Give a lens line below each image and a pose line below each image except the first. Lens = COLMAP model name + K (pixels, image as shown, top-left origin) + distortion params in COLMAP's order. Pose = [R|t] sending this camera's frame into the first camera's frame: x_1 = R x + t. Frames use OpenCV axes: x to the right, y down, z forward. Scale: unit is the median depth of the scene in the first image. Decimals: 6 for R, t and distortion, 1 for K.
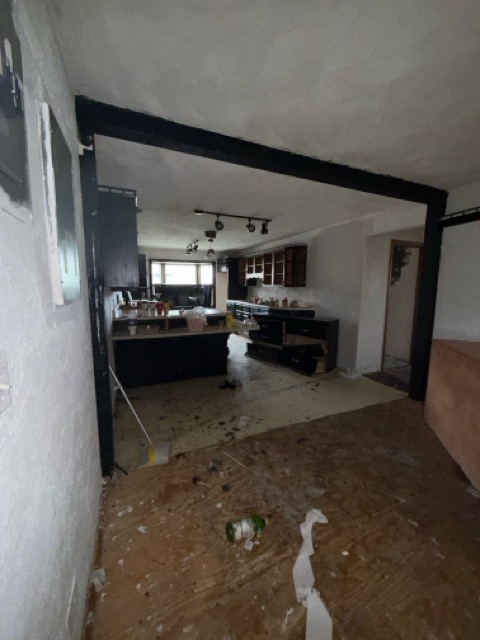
lens RADIAL K [[253.4, 0, 241.7], [0, 253.4, 320.3], [0, 0, 1]] dist [-0.000217, -0.000128]
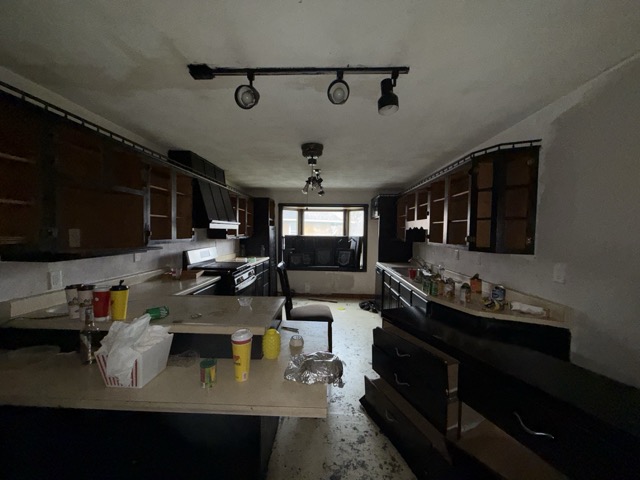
lens RADIAL K [[253.4, 0, 315.1], [0, 253.4, 238.1], [0, 0, 1]] dist [-0.000217, -0.000128]
pose [[0.893447, 0.023679, -0.448544, 0.112866], [-0.078784, 0.991390, -0.104592, -0.078451], [0.442205, 0.128786, 0.887620, 0.454078]]
